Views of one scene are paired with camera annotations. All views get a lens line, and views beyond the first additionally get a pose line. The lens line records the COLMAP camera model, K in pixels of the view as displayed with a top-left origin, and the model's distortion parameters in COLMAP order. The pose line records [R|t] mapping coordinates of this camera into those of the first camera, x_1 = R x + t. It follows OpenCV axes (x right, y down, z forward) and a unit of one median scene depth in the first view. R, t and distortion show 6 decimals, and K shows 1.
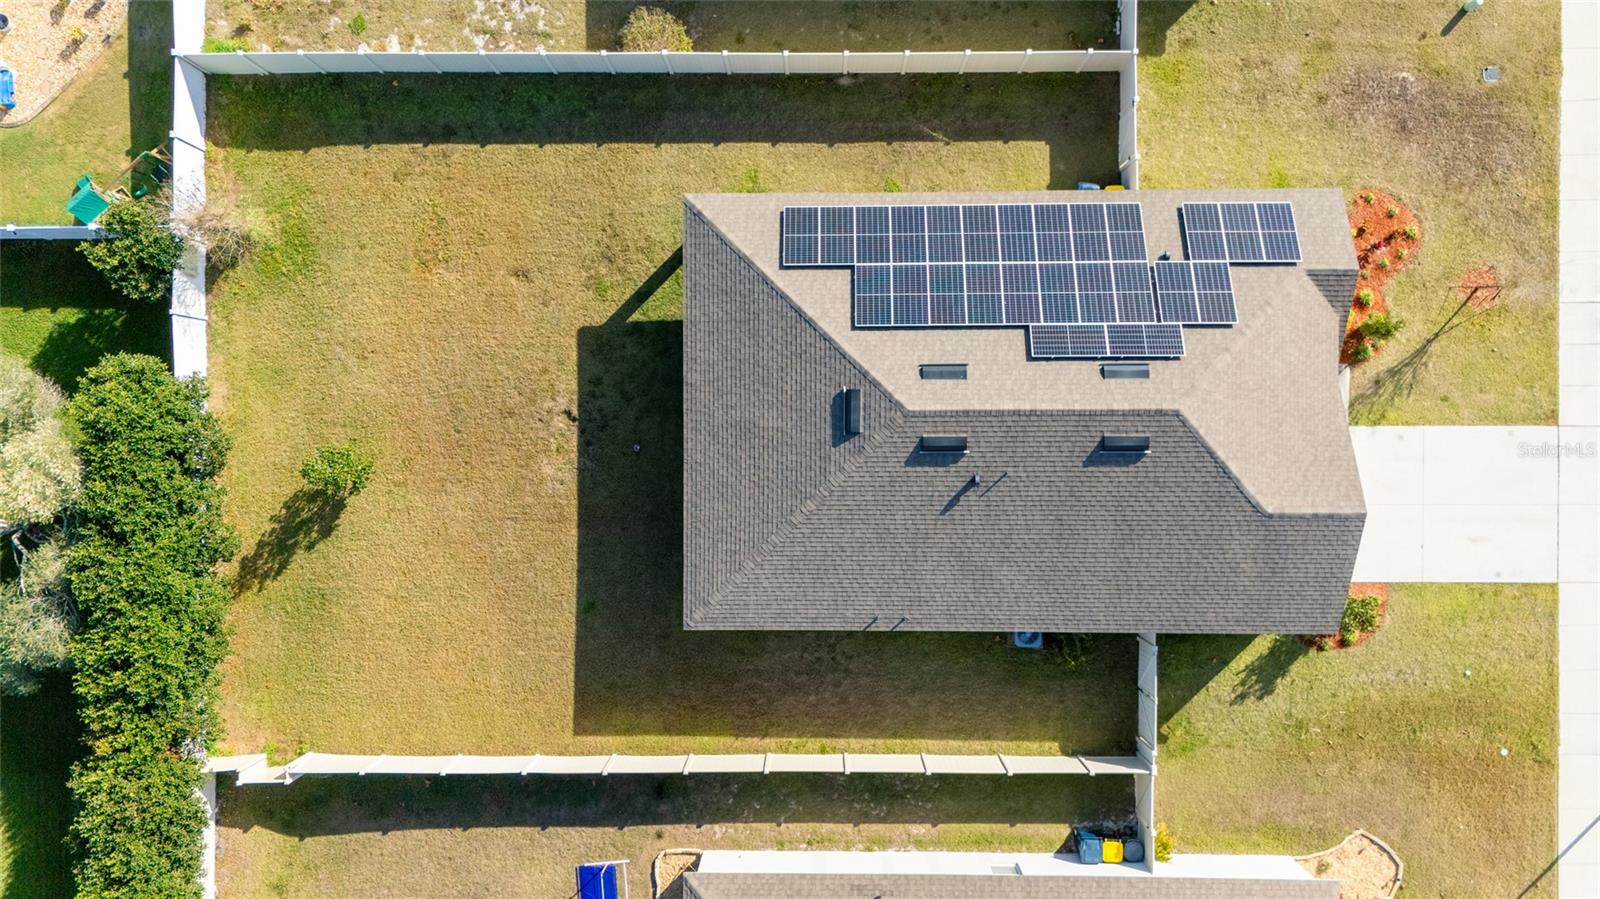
lens RADIAL K [[1182.4, 0, 800.0], [0, 1182.4, 449.5], [0, 0, 1]] dist [0.069118, -0.063007]
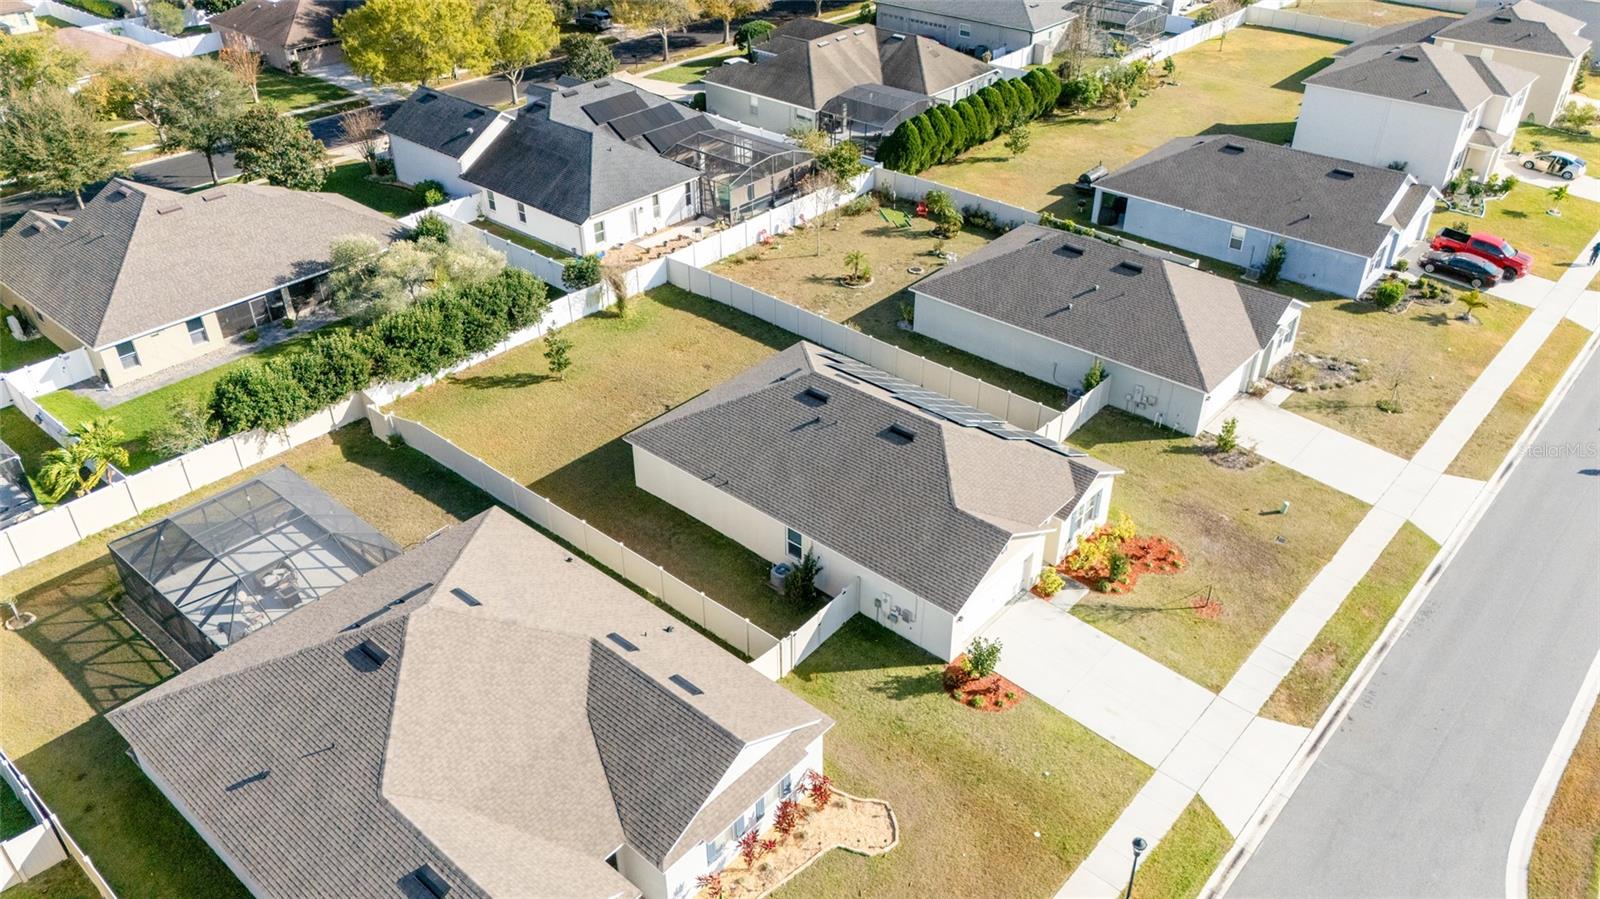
lens RADIAL K [[1182.4, 0, 800.0], [0, 1182.4, 449.5], [0, 0, 1]] dist [0.069118, -0.063007]
pose [[0.750114, 0.372220, -0.546609, 0.884129], [-0.661219, 0.408516, -0.629209, 0.926781], [-0.010905, 0.833407, 0.552552, 0.122648]]
